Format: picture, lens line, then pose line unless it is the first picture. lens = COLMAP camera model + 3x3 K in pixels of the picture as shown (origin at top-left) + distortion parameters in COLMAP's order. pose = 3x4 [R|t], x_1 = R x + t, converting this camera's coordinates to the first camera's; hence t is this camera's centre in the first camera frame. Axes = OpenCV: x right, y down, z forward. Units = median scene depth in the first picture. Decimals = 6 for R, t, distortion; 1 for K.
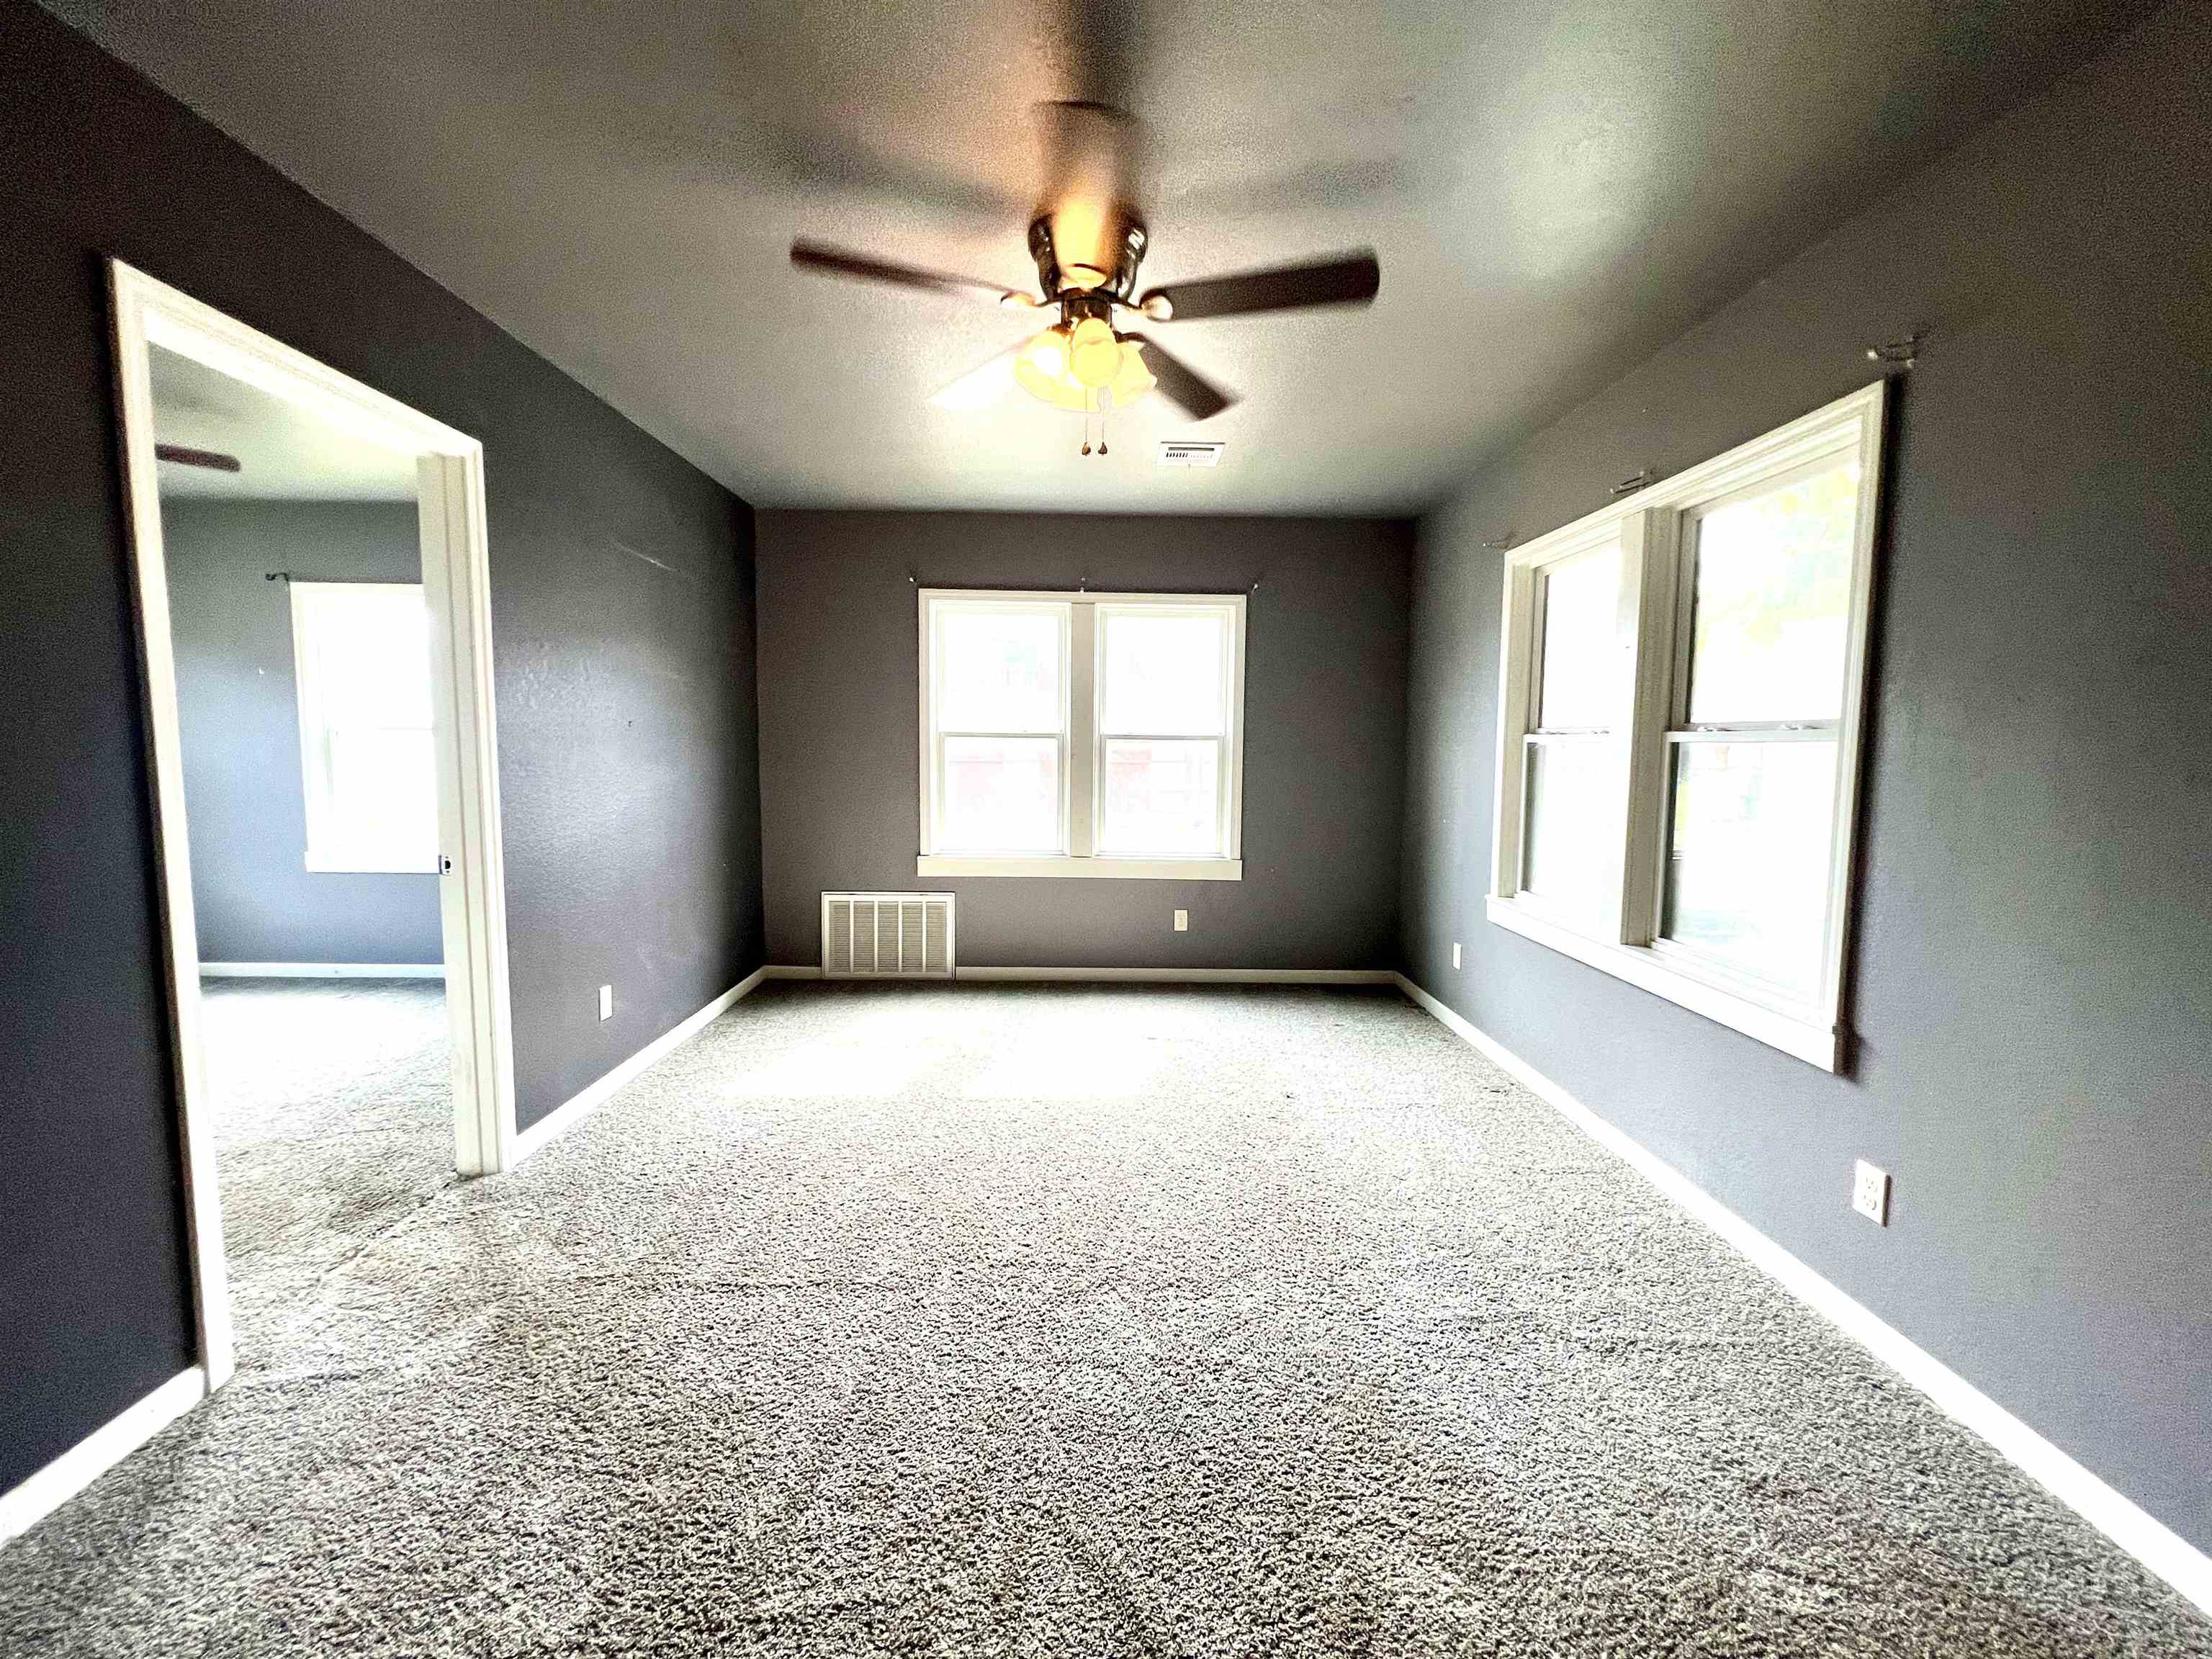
lens RADIAL K [[883.4, 0, 1096.8], [0, 883.4, 820.9], [0, 0, 1]] dist [-0.001986, 0.000593]
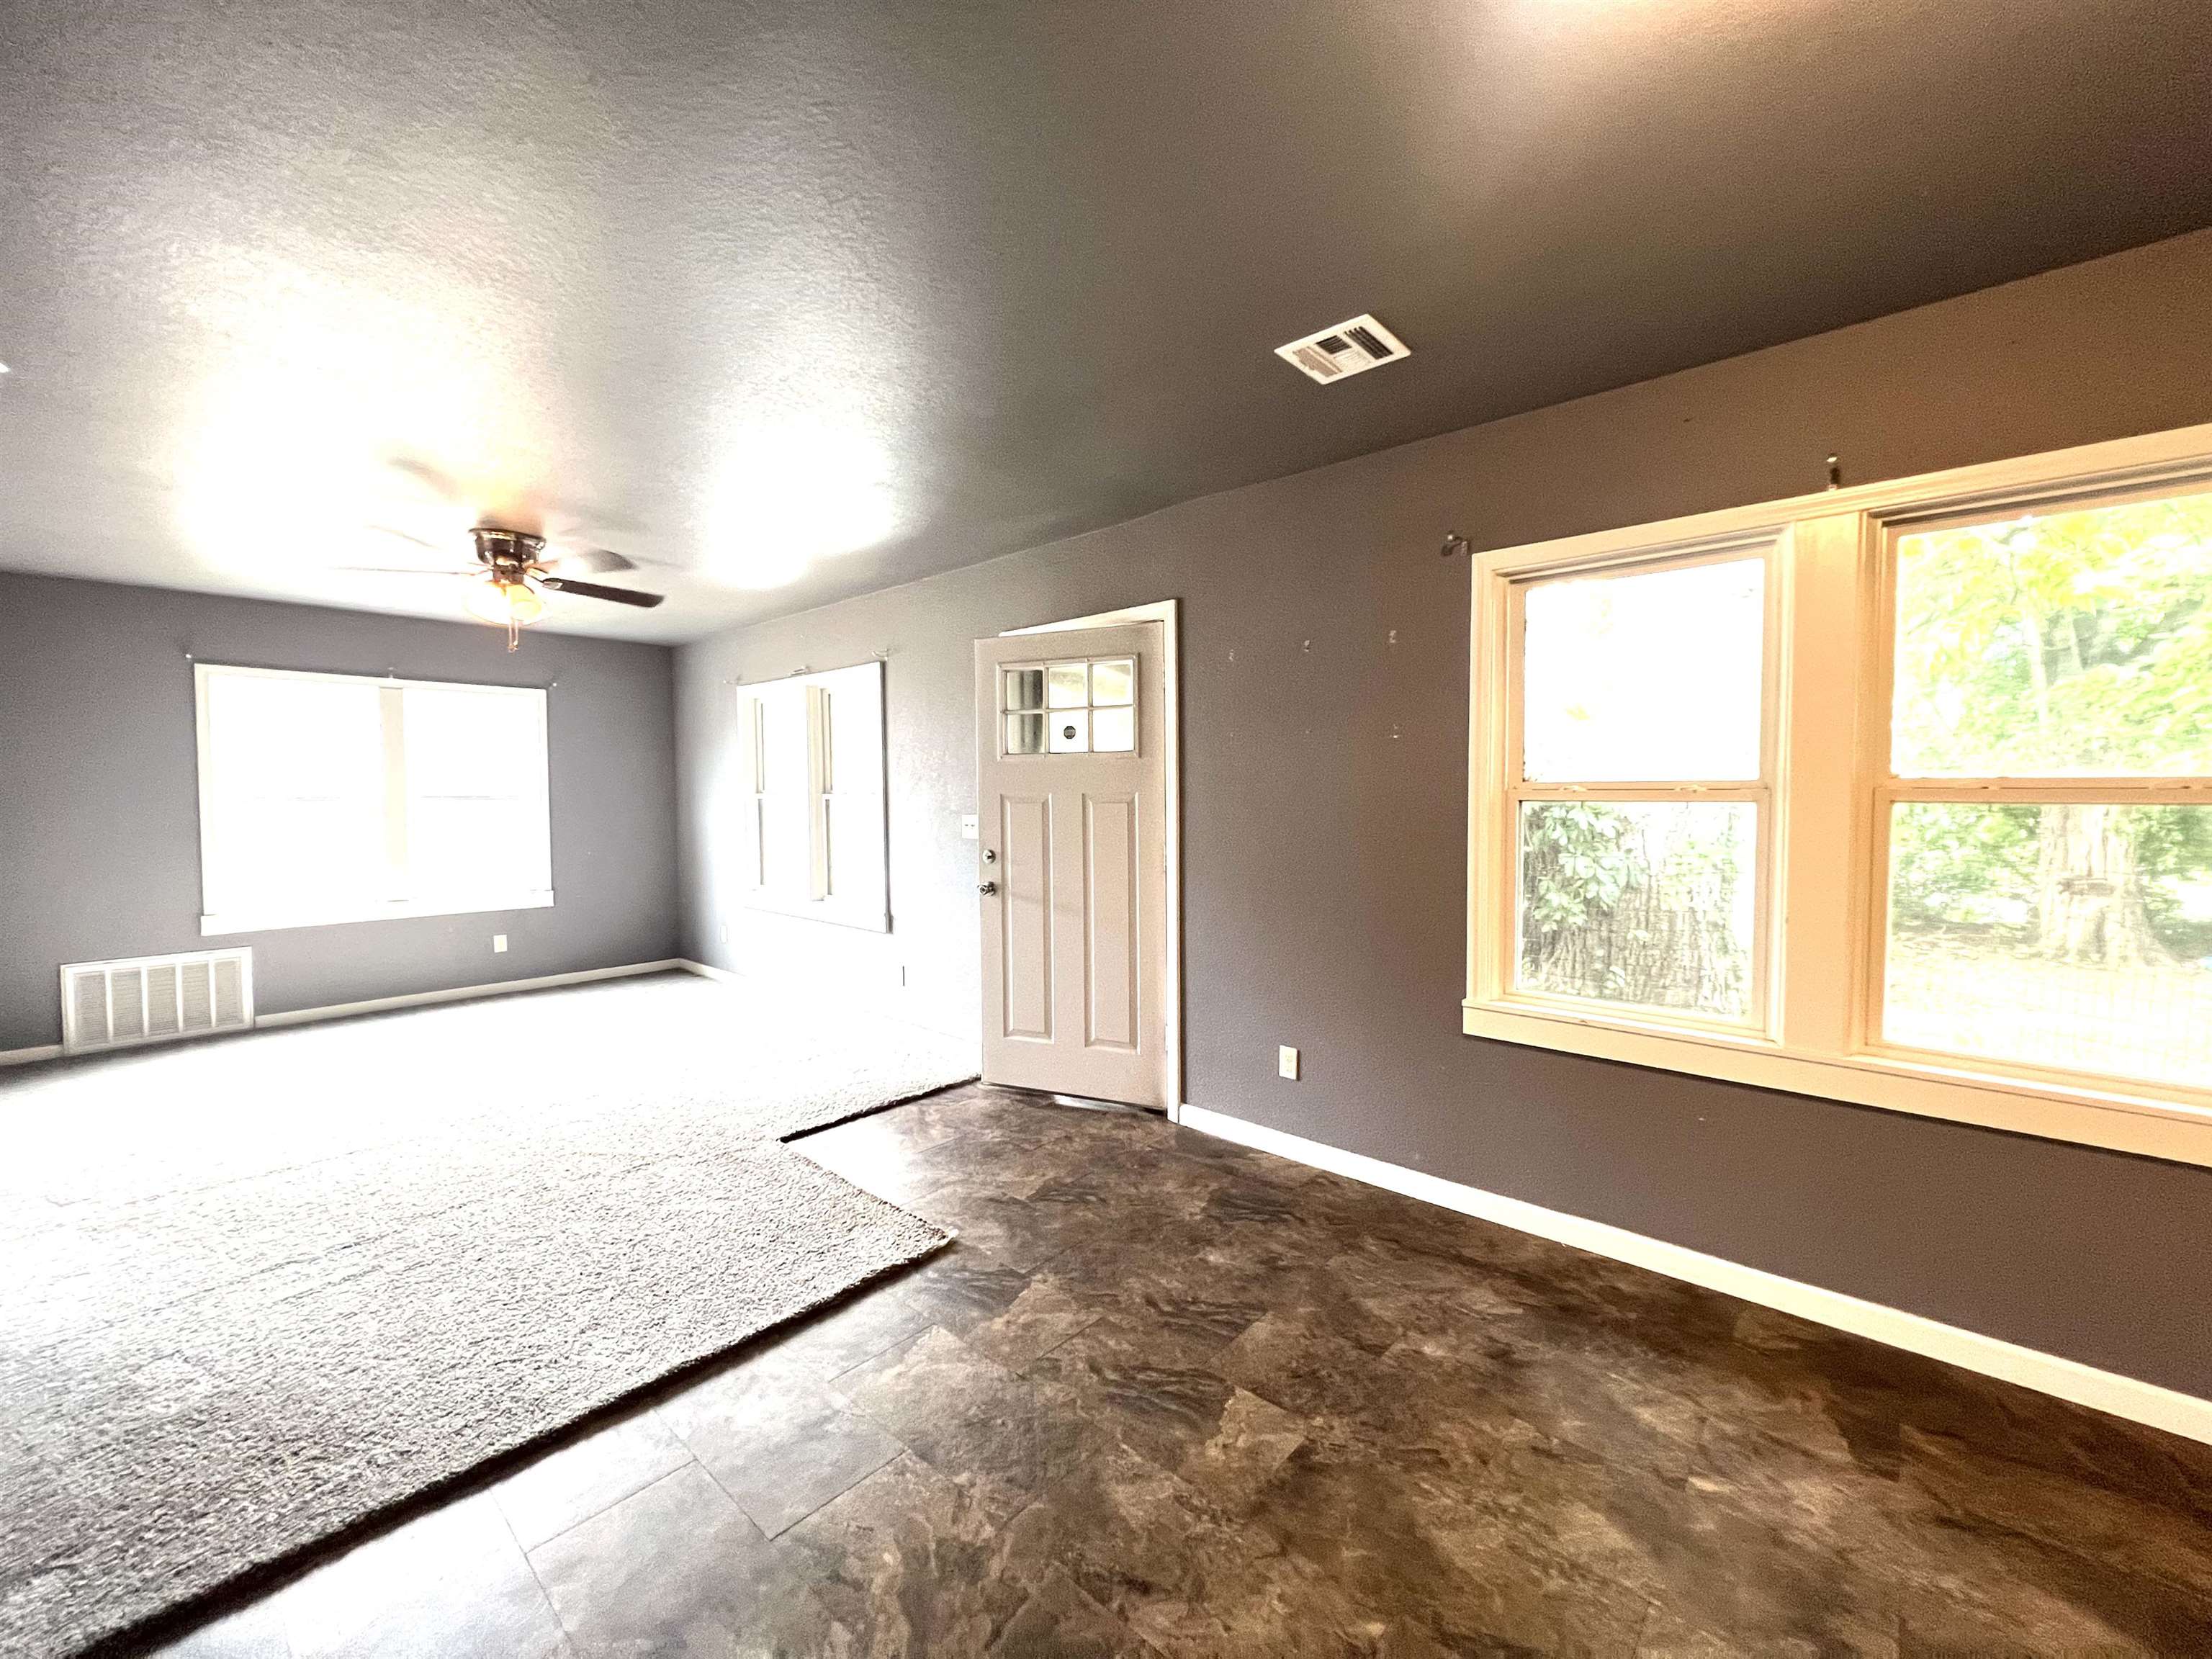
lens RADIAL K [[883.4, 0, 1101.3], [0, 883.4, 822.4], [0, 0, 1]] dist [-0.001986, 0.000593]
pose [[0.678661, -0.040778, 0.733318, -0.565557], [0.075508, 0.997041, -0.014438, 0.057522], [-0.730560, 0.065170, 0.679732, -1.153660]]
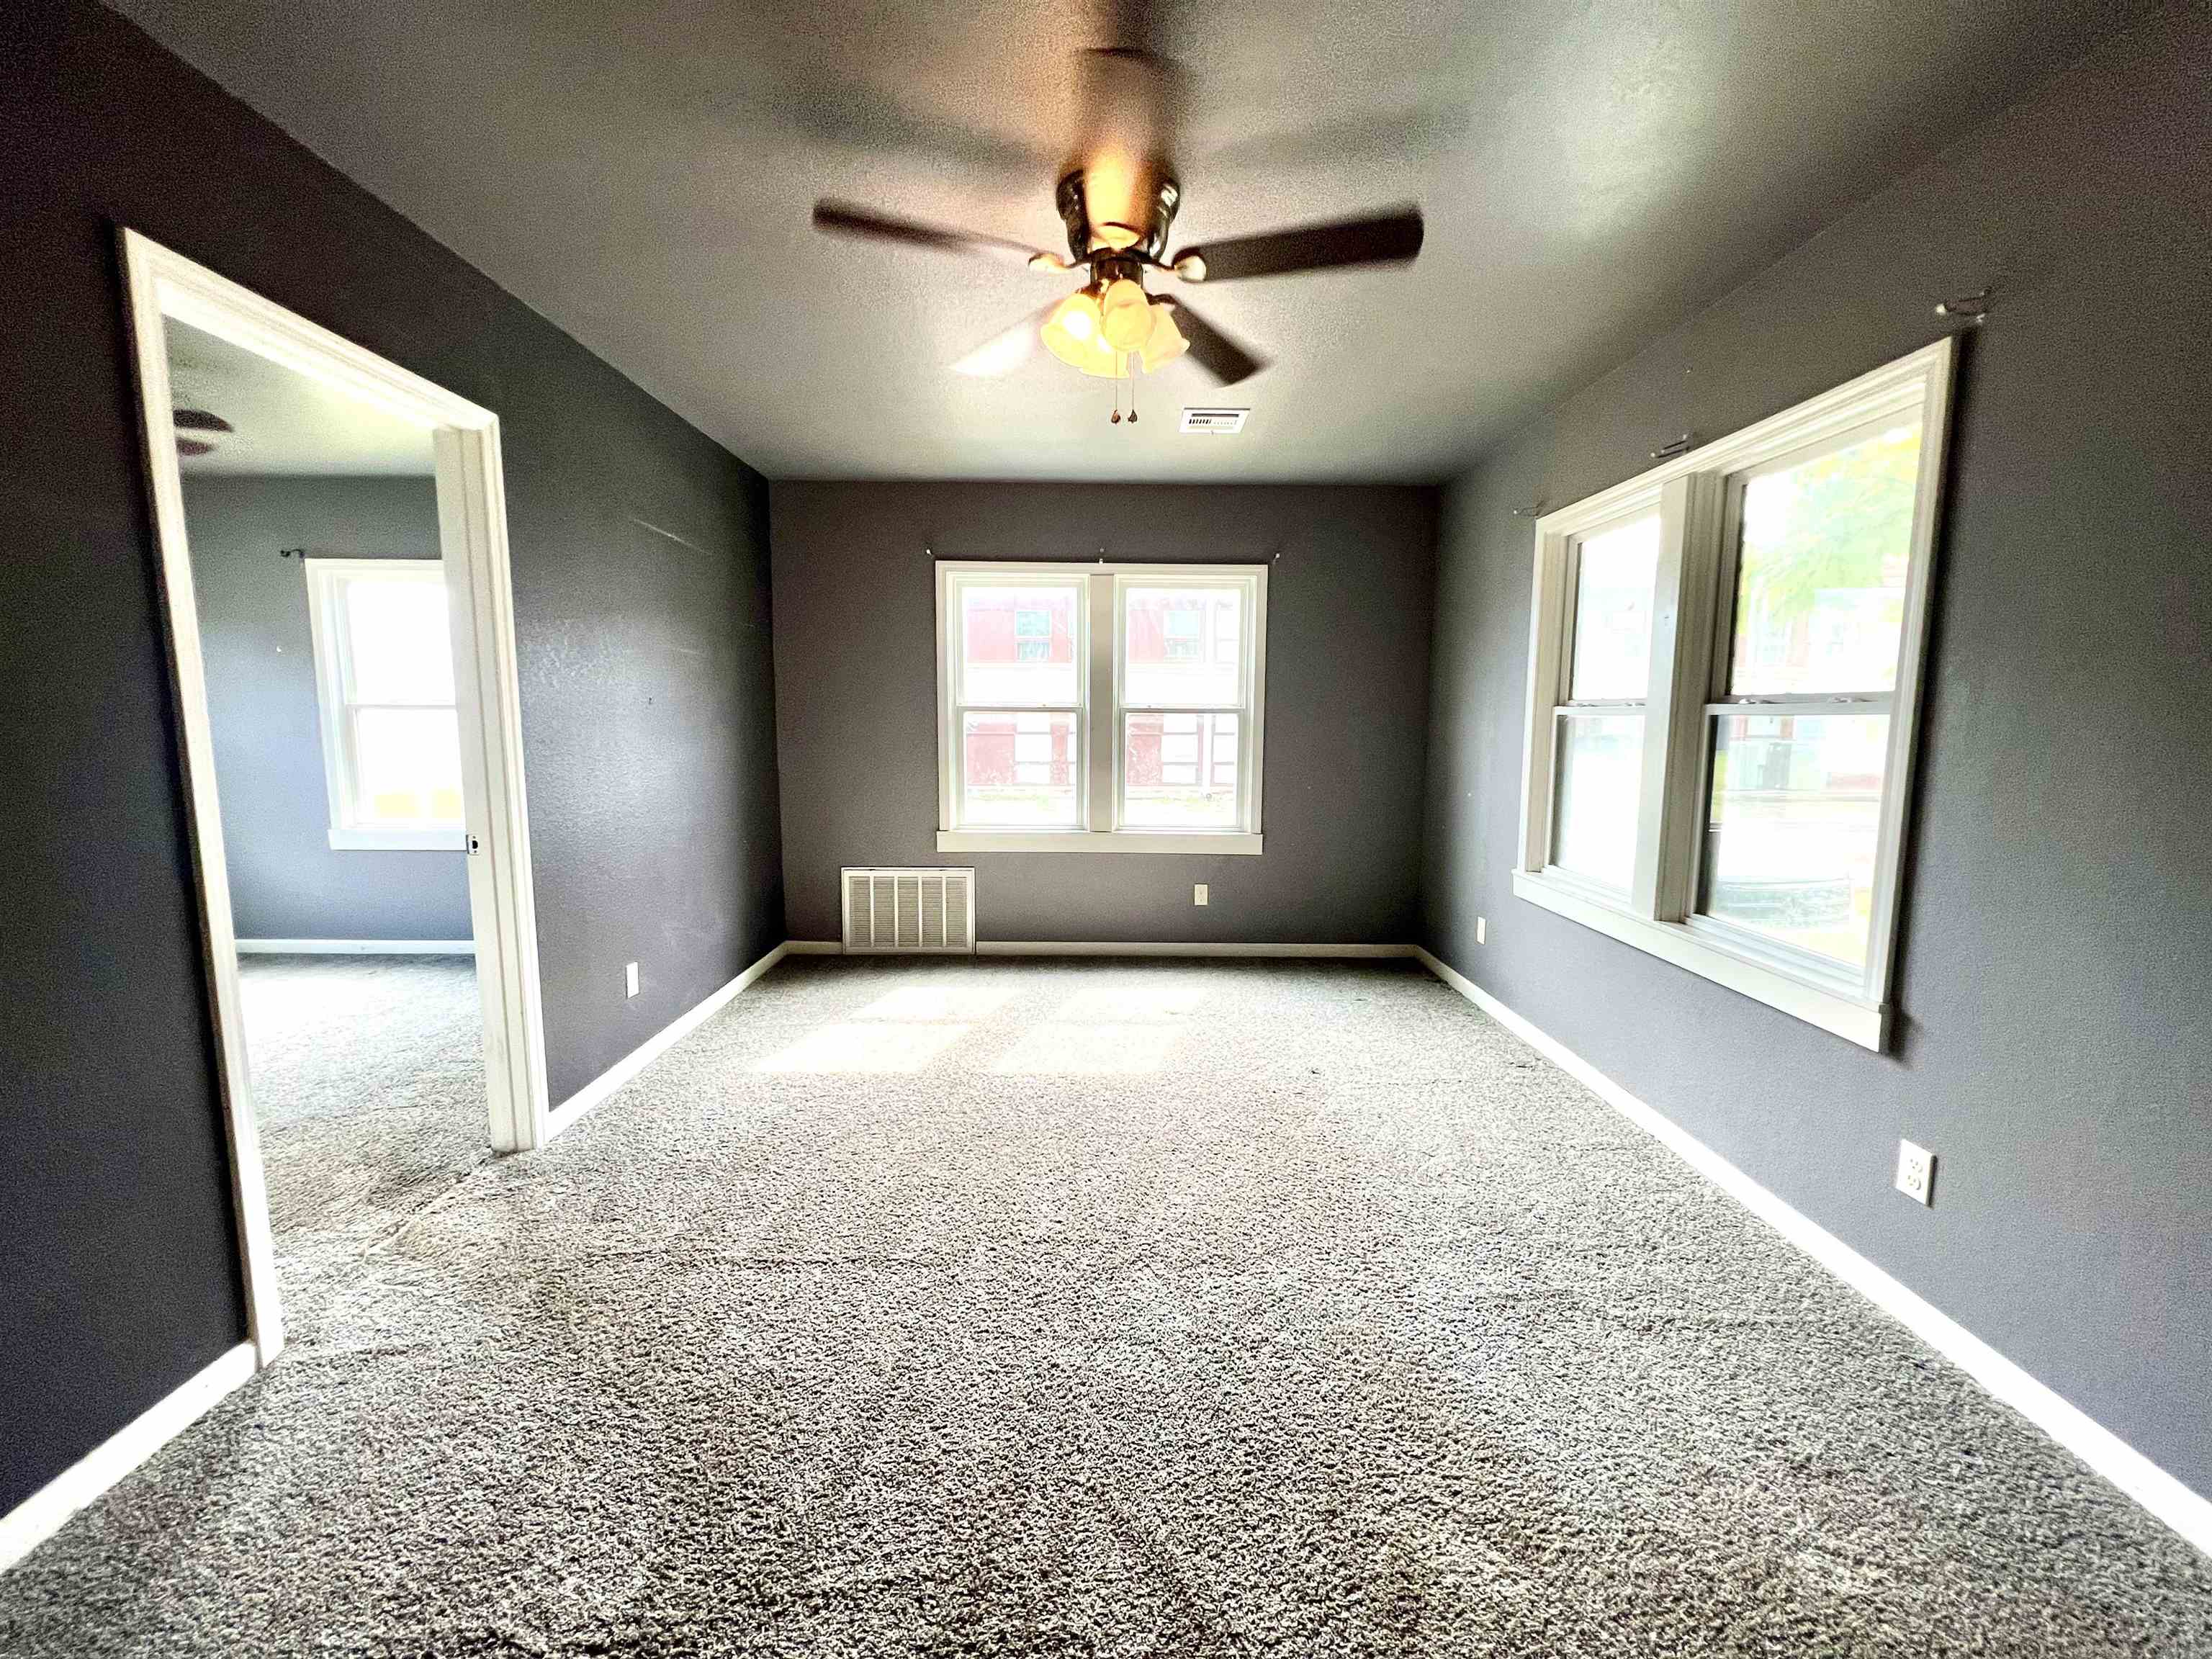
lens RADIAL K [[883.4, 0, 1097.3], [0, 883.4, 820.9], [0, 0, 1]] dist [-0.001986, 0.000593]
pose [[0.999933, -0.003514, -0.011054, -0.025628], [0.003867, 0.999480, 0.032027, -0.007613], [0.010935, -0.032067, 0.999426, 0.013514]]
